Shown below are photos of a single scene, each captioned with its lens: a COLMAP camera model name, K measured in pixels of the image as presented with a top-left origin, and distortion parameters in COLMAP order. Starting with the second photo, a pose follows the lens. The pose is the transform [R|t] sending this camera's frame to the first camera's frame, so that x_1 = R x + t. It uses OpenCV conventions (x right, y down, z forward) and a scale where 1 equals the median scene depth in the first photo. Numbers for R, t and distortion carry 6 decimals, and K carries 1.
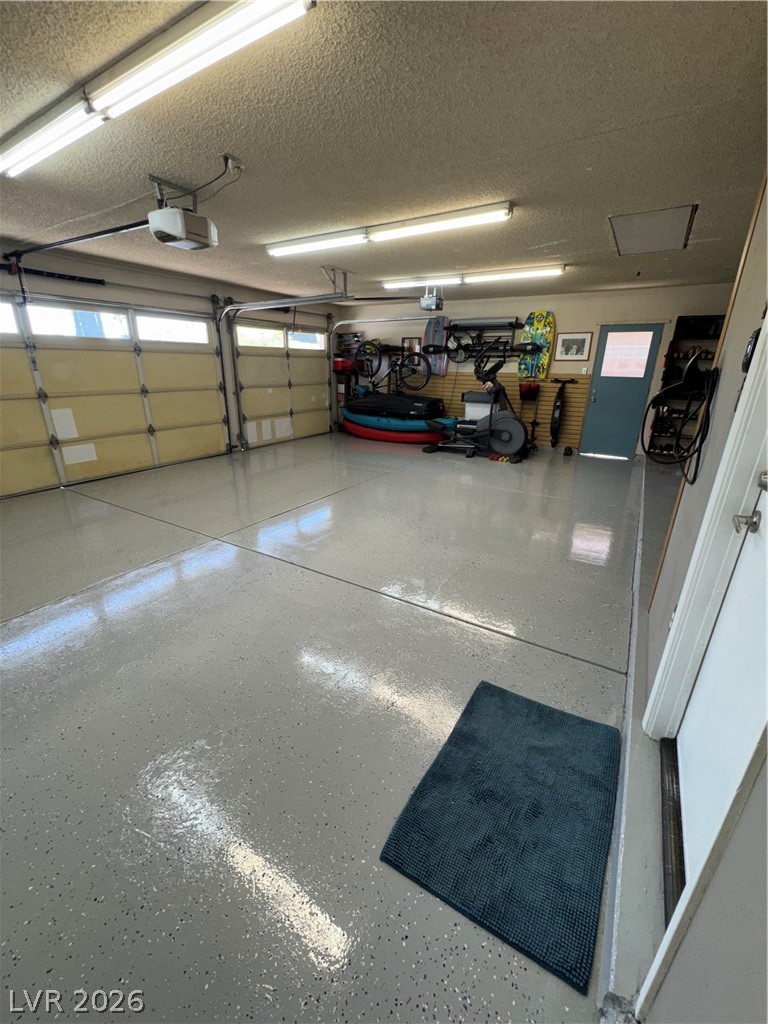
lens RADIAL K [[403.4, 0, 383.9], [0, 403.4, 510.1], [0, 0, 1]] dist [-0.006647, 0.000682]
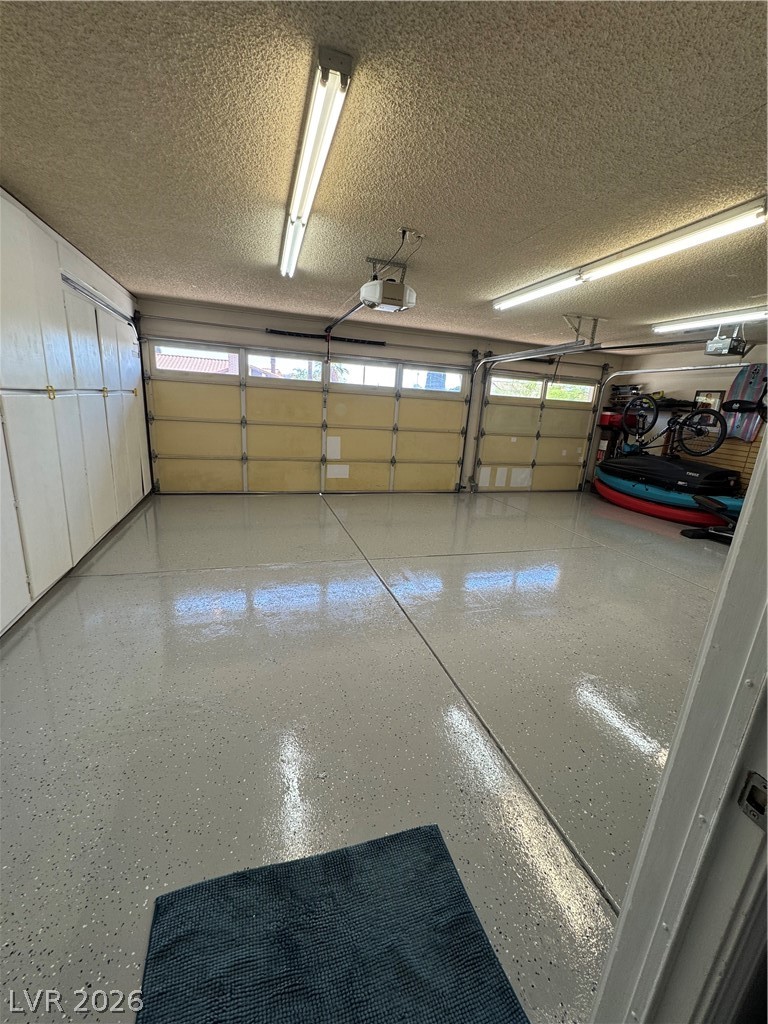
lens RADIAL K [[403.4, 0, 388.1], [0, 403.4, 511.0], [0, 0, 1]] dist [-0.006647, 0.000682]
pose [[0.760499, 0.198489, -0.618258, 0.151388], [-0.267144, 0.963464, -0.019290, -0.027756], [0.591840, 0.179834, 0.785738, 0.076738]]
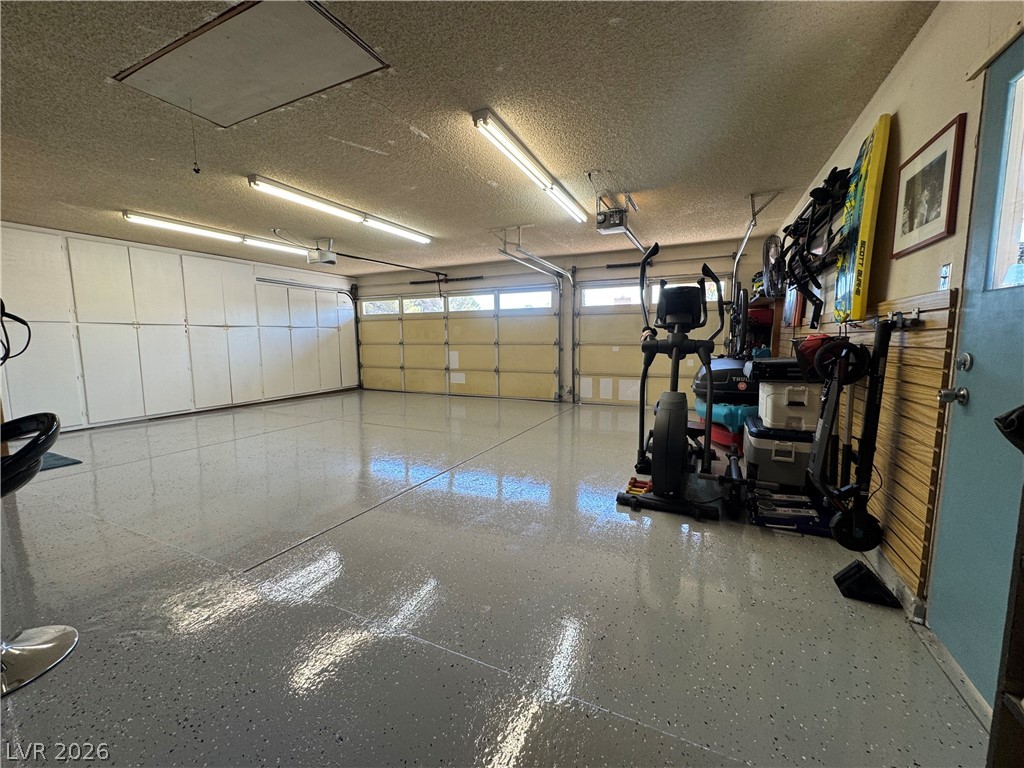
lens RADIAL K [[403.4, 0, 522.7], [0, 403.4, 373.7], [0, 0, 1]] dist [-0.006647, 0.000682]
pose [[0.131175, 0.092313, -0.987052, 0.711093], [-0.319239, 0.946552, 0.046100, -0.248597], [0.938552, 0.309058, 0.153634, 0.771686]]
